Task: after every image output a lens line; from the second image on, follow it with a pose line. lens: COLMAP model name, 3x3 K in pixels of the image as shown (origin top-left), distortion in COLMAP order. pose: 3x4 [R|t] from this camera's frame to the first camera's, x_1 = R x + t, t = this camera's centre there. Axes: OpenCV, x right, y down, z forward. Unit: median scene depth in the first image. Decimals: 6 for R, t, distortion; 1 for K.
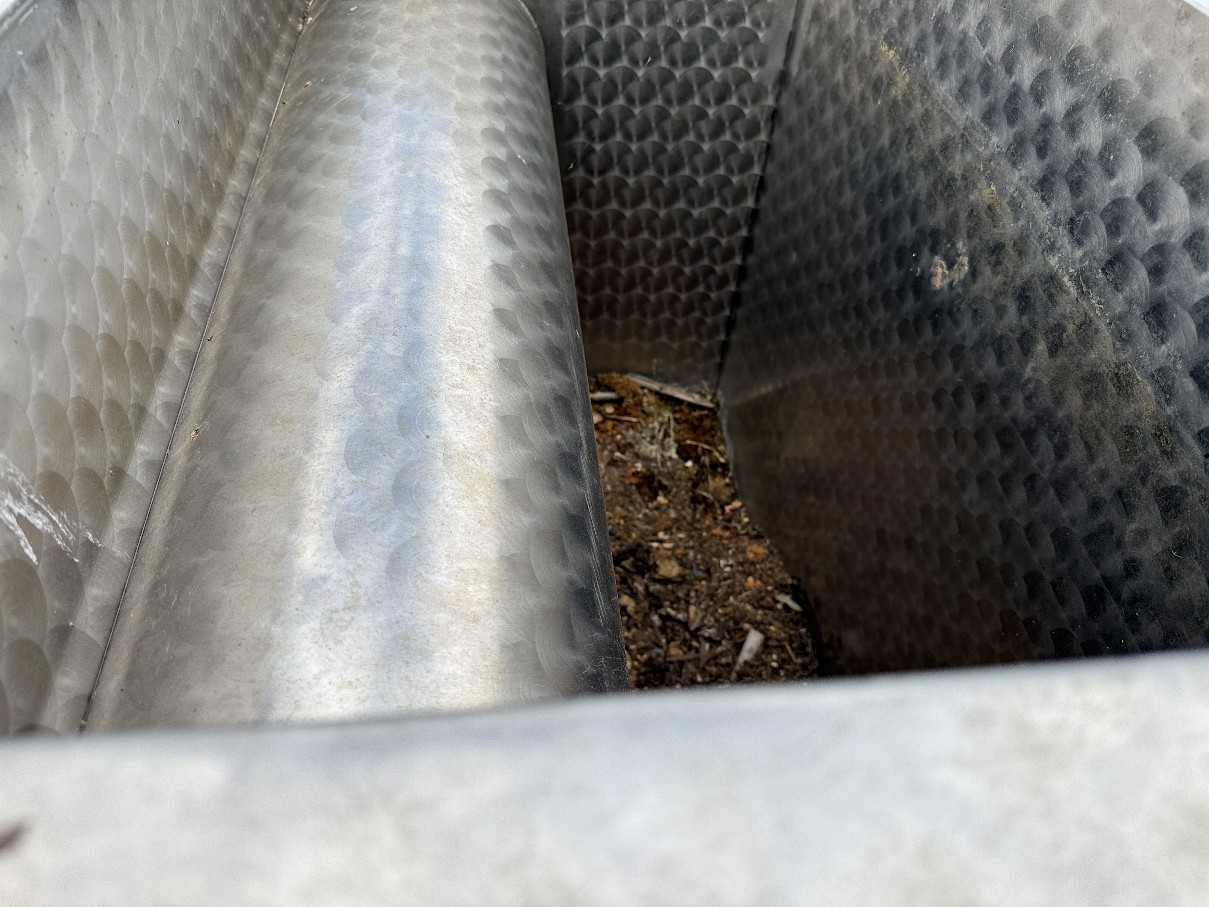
lens RADIAL K [[889.5, 0, 606.8], [0, 889.5, 511.9], [0, 0, 1]] dist [0.026223, -0.063744]
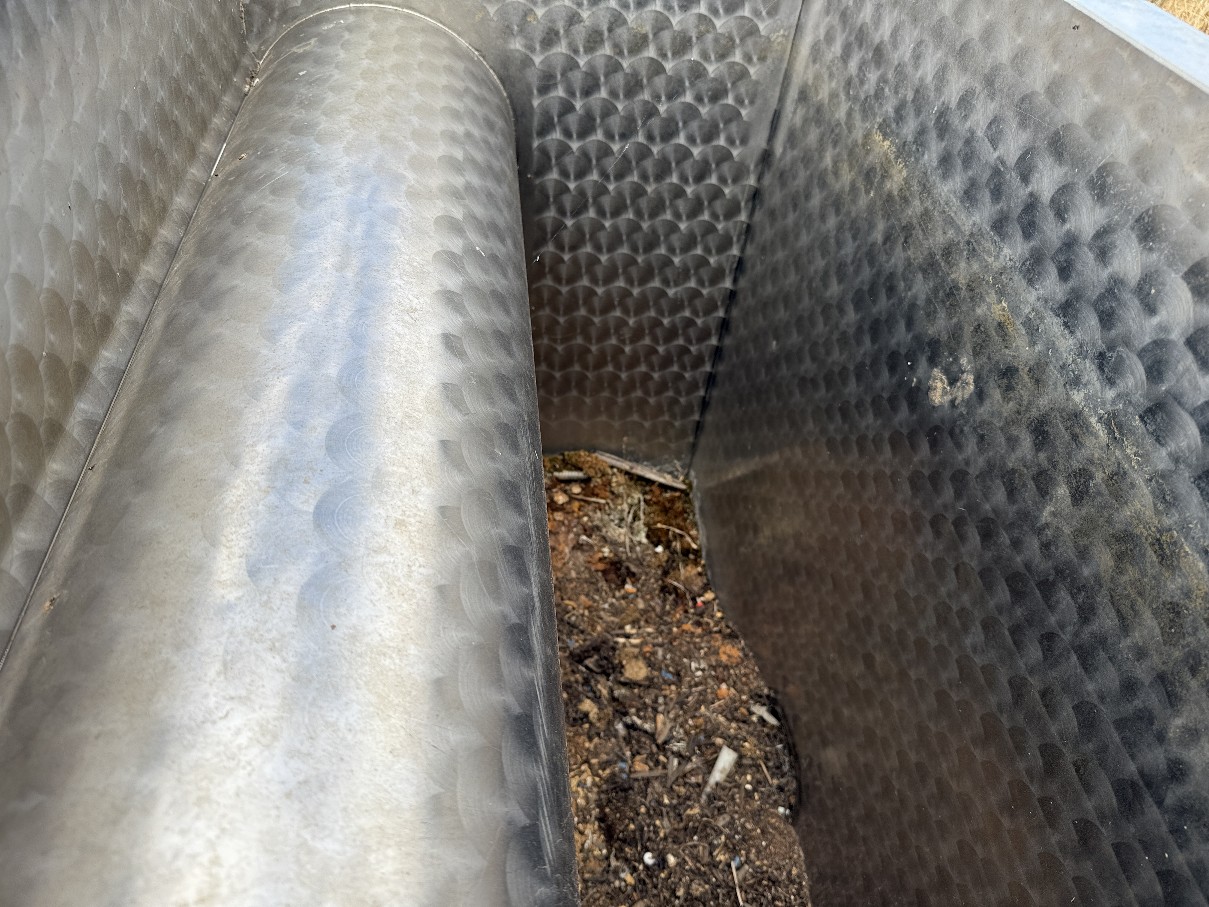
lens RADIAL K [[889.5, 0, 606.8], [0, 889.5, 511.9], [0, 0, 1]] dist [0.026223, -0.063744]
pose [[0.999139, 0.023523, 0.034189, 0.004952], [-0.021912, 0.998666, -0.046753, -0.063647], [-0.035243, 0.045963, 0.998321, 0.077862]]
